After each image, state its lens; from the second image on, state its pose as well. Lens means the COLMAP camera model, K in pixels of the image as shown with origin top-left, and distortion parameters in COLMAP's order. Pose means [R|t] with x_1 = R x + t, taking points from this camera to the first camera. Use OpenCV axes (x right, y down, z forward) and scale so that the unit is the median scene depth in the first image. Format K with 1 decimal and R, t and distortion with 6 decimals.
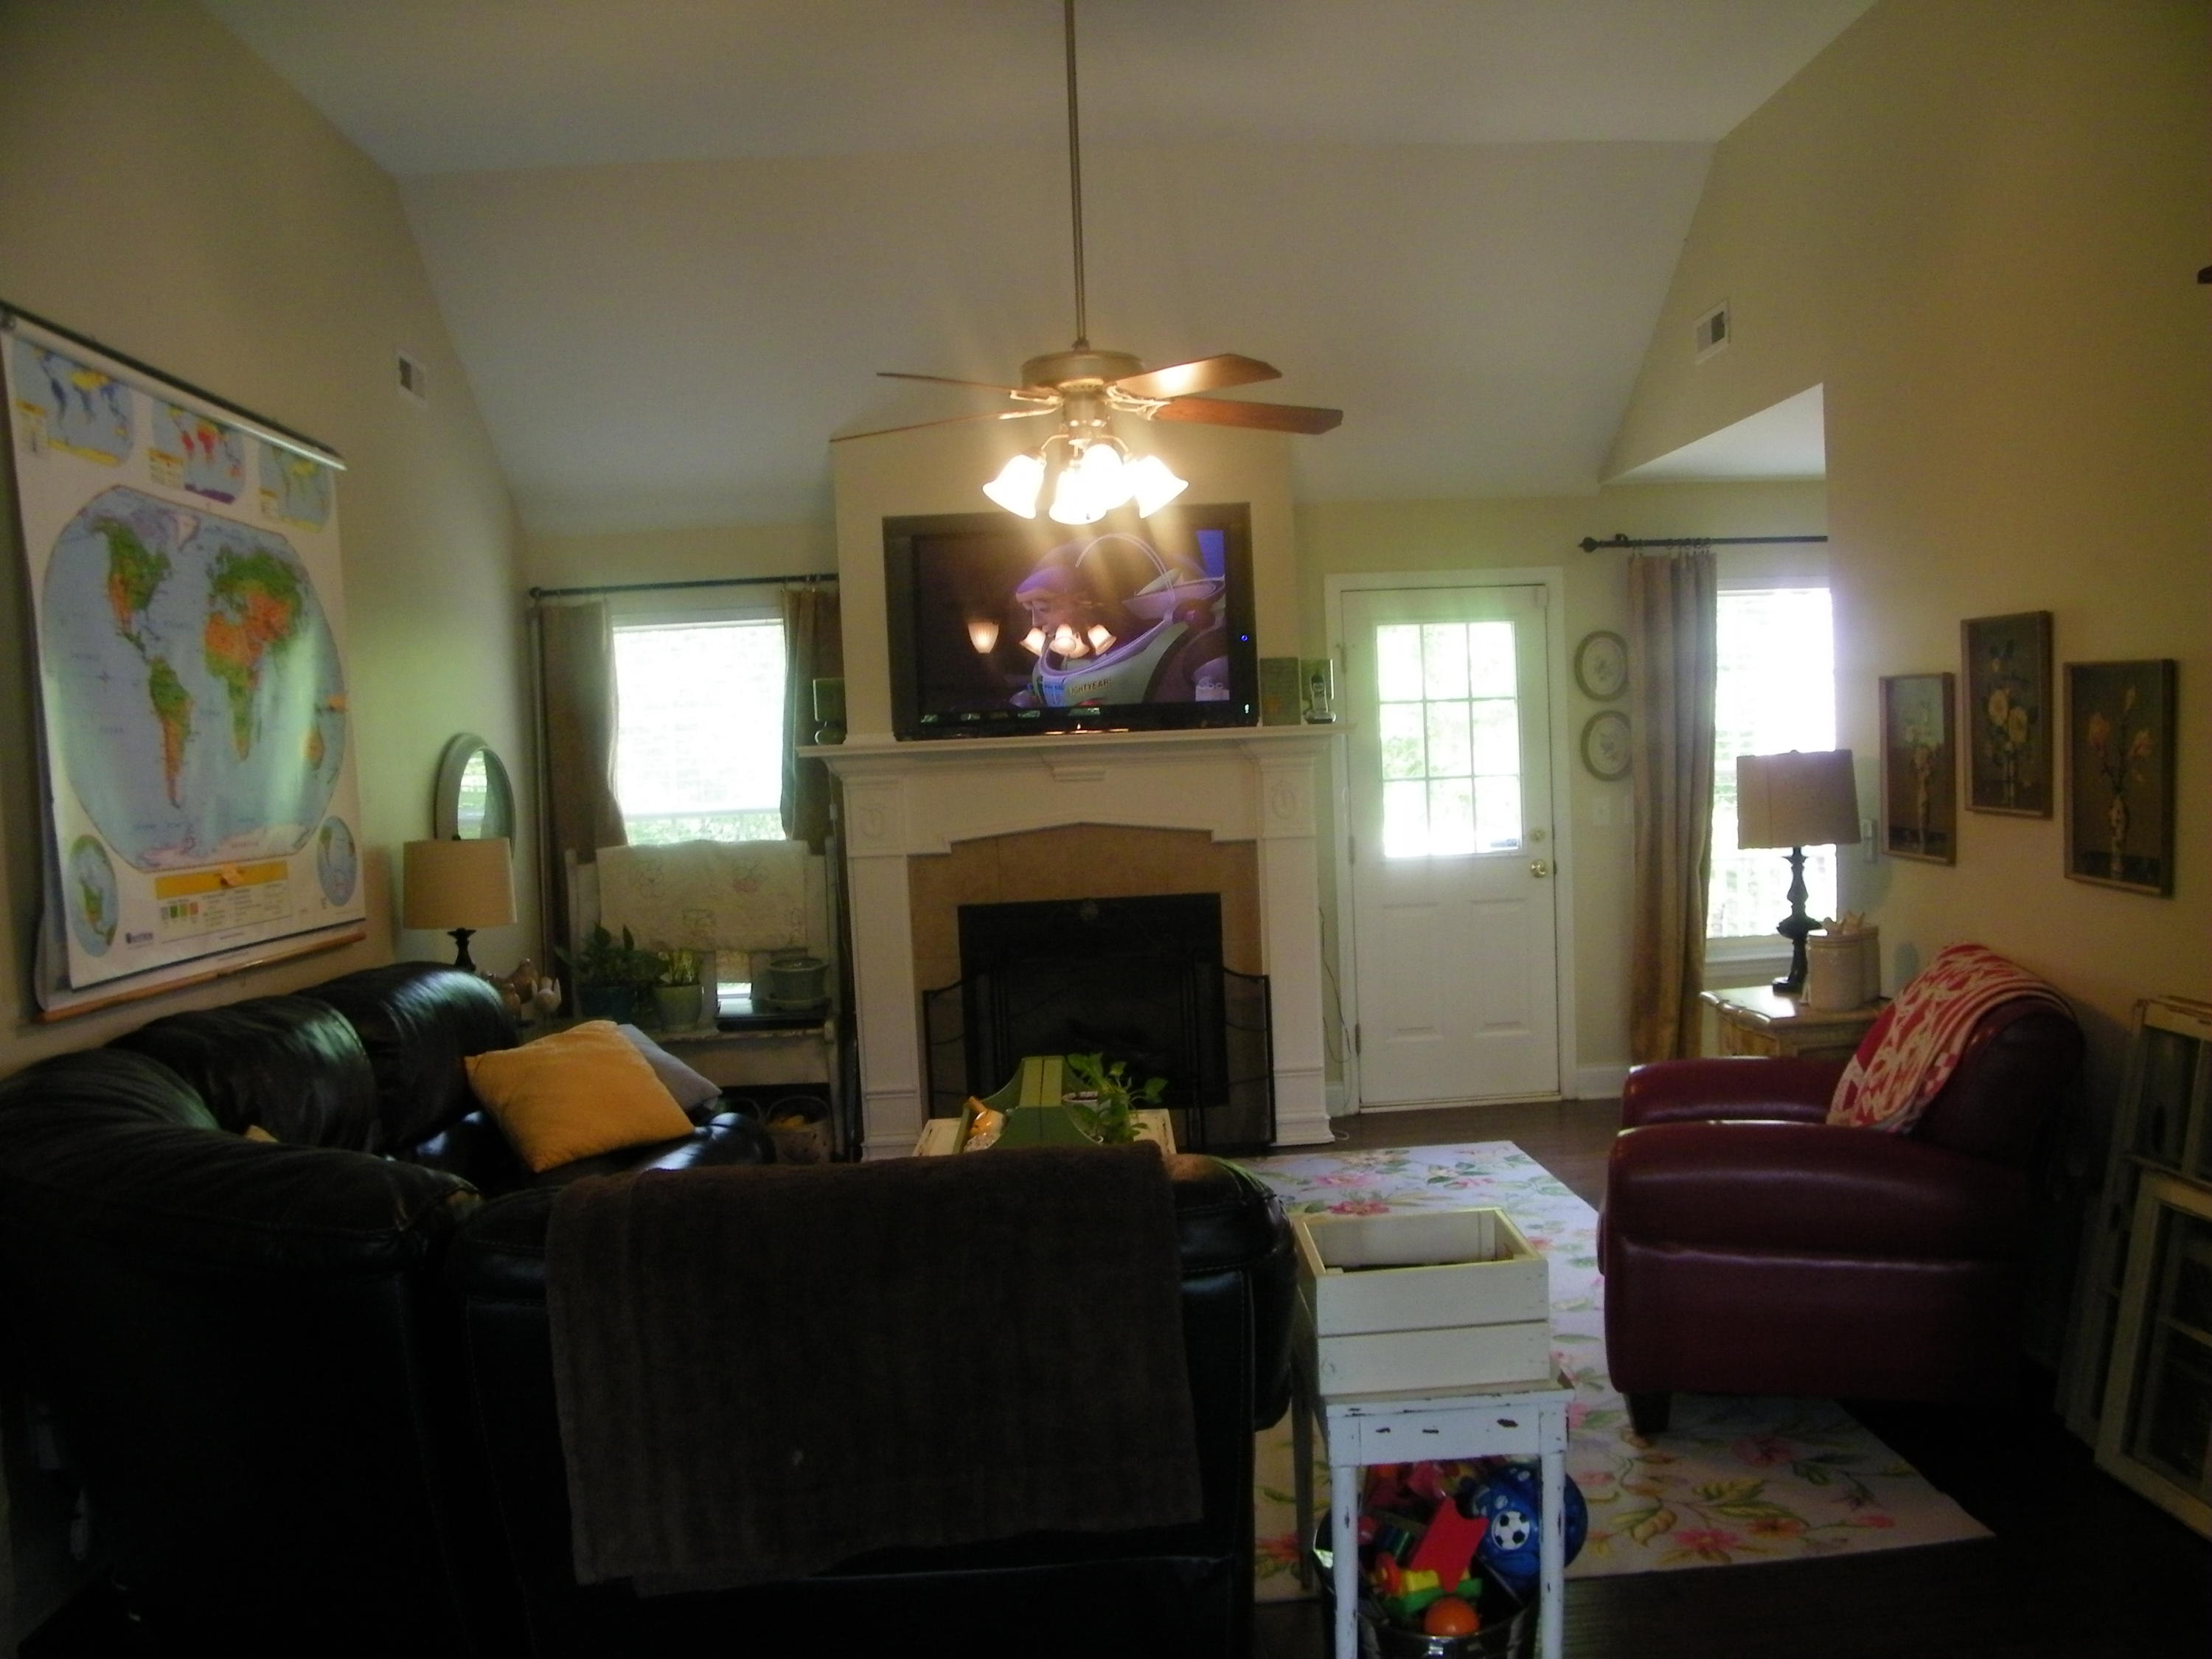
lens RADIAL K [[1894.3, 0, 1154.3], [0, 1894.3, 880.3], [0, 0, 1]] dist [-0.193211, 0.169645]
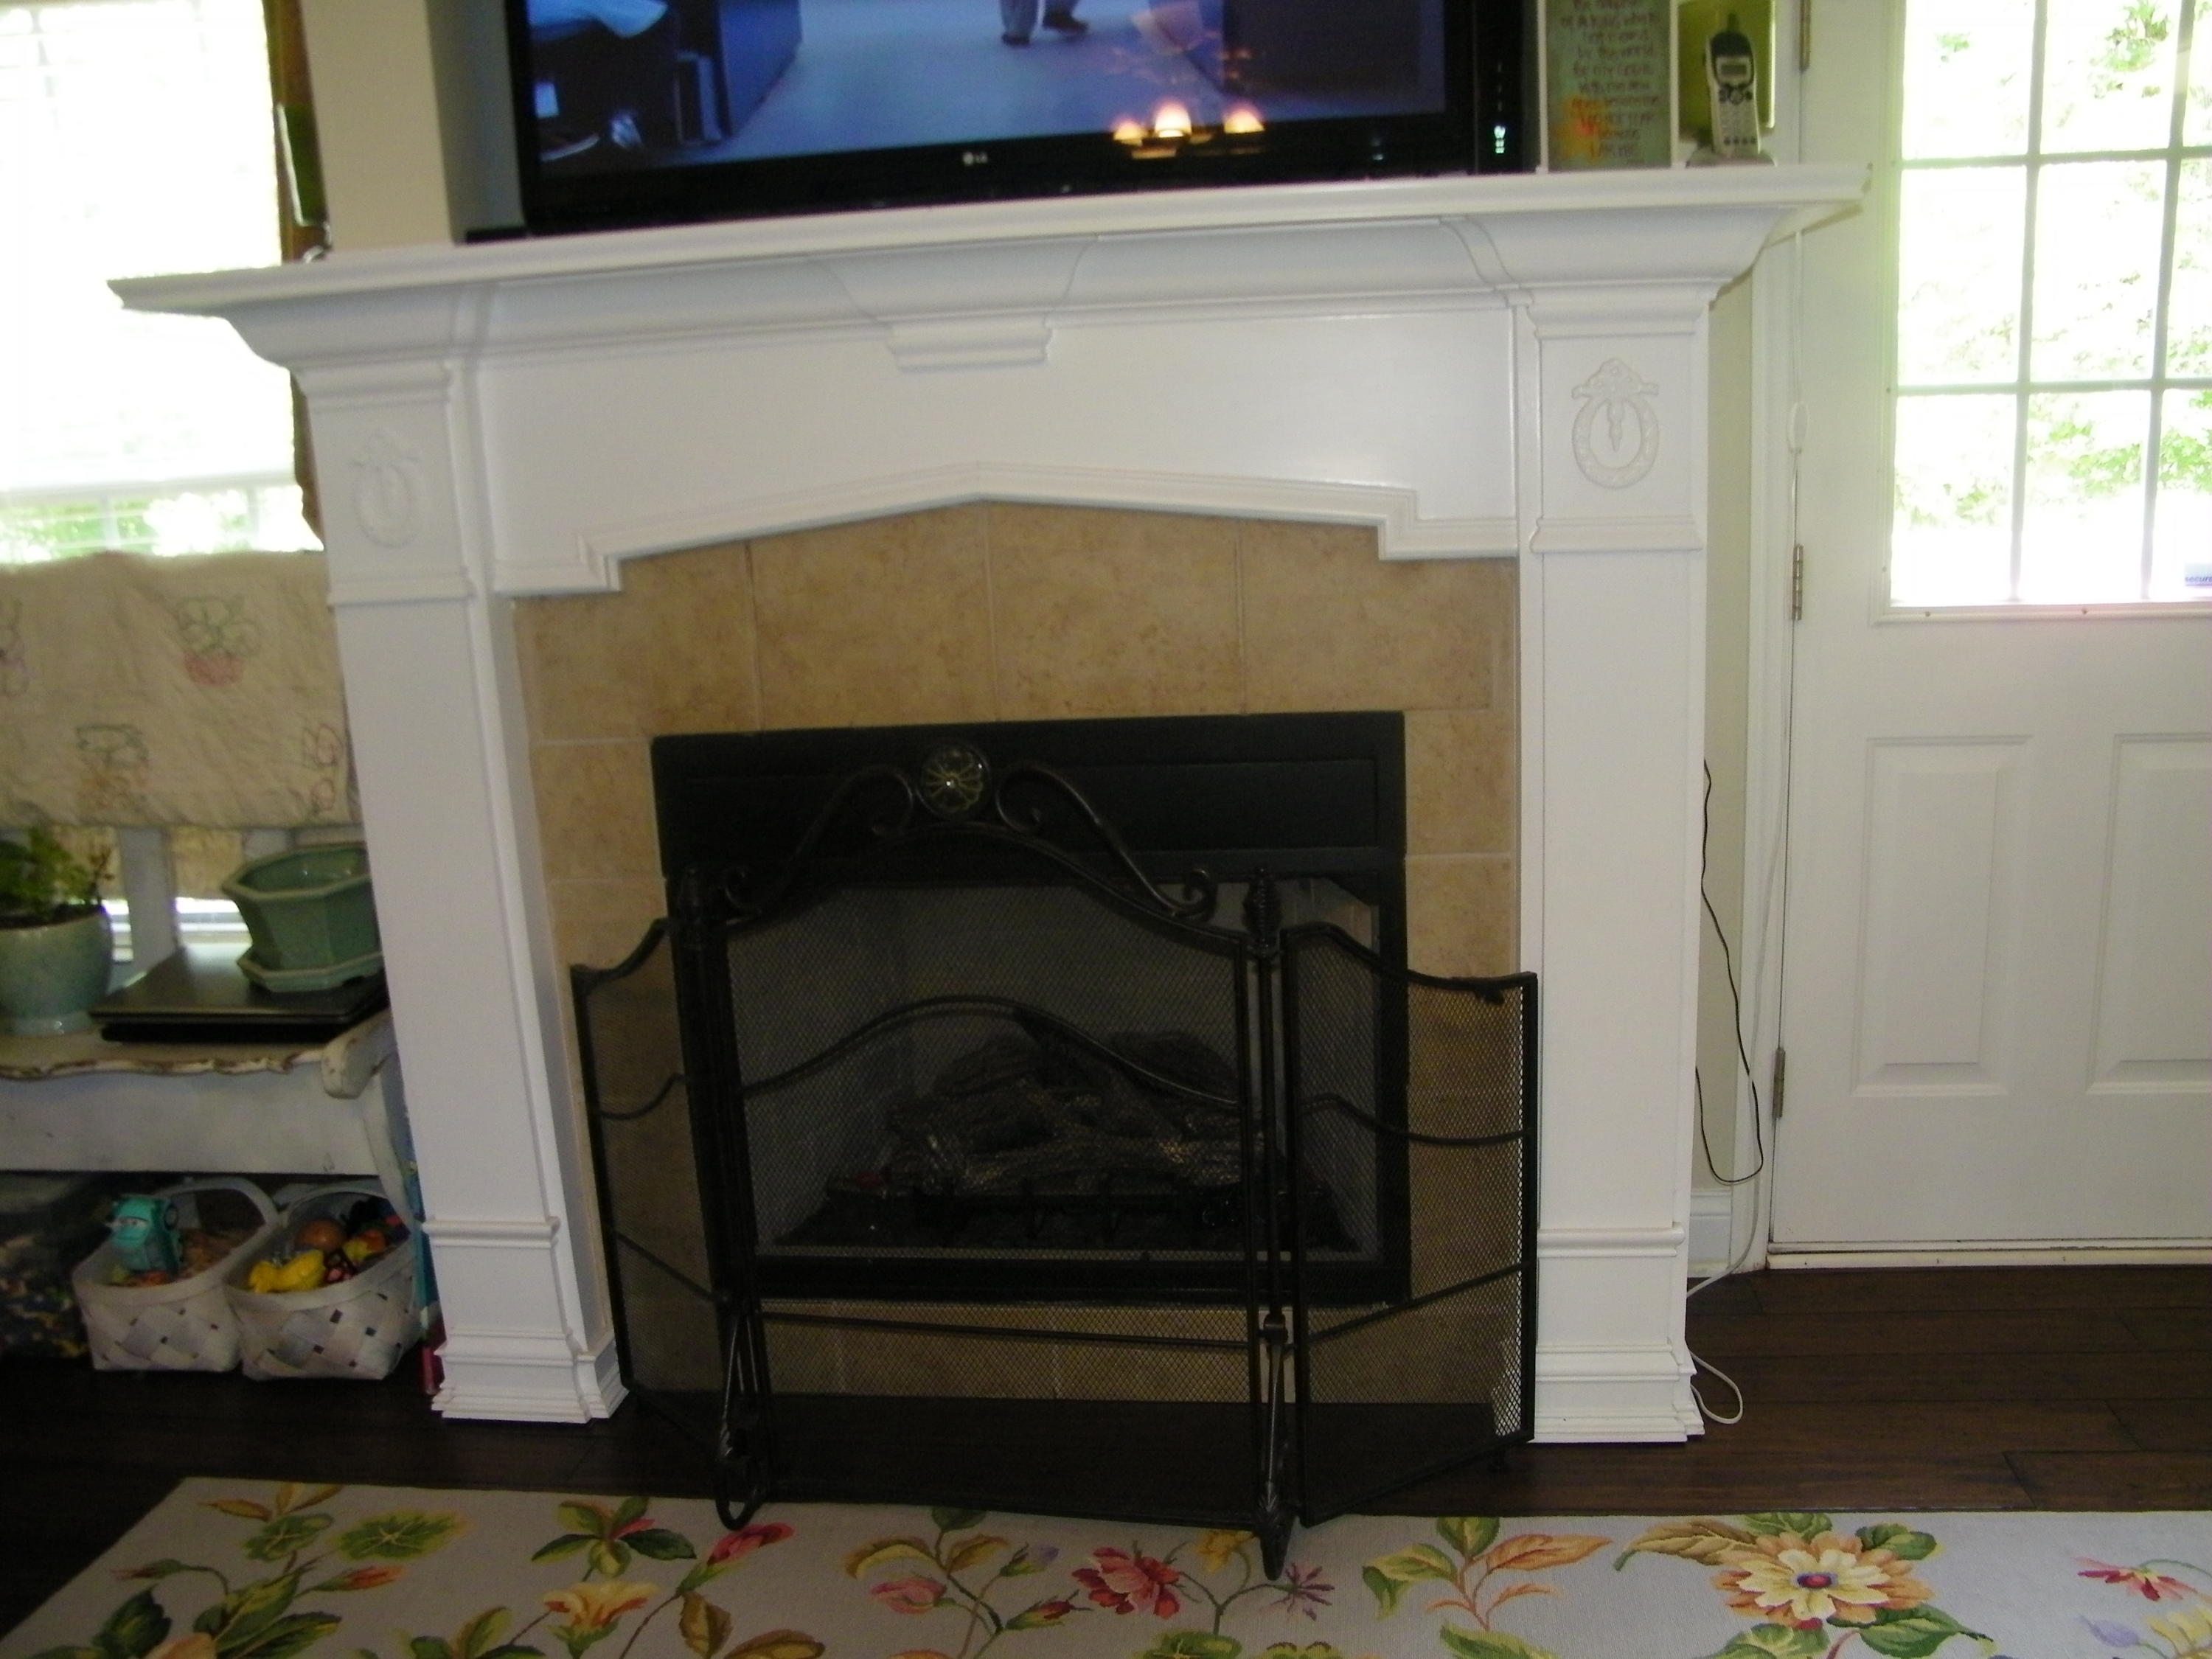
lens RADIAL K [[1894.3, 0, 1154.3], [0, 1894.3, 880.3], [0, 0, 1]] dist [-0.193211, 0.169645]
pose [[0.985159, 0.037002, -0.167611, 0.048632], [-0.006976, 0.984312, 0.176298, -0.022708], [0.171505, -0.172513, 0.969962, 0.669607]]
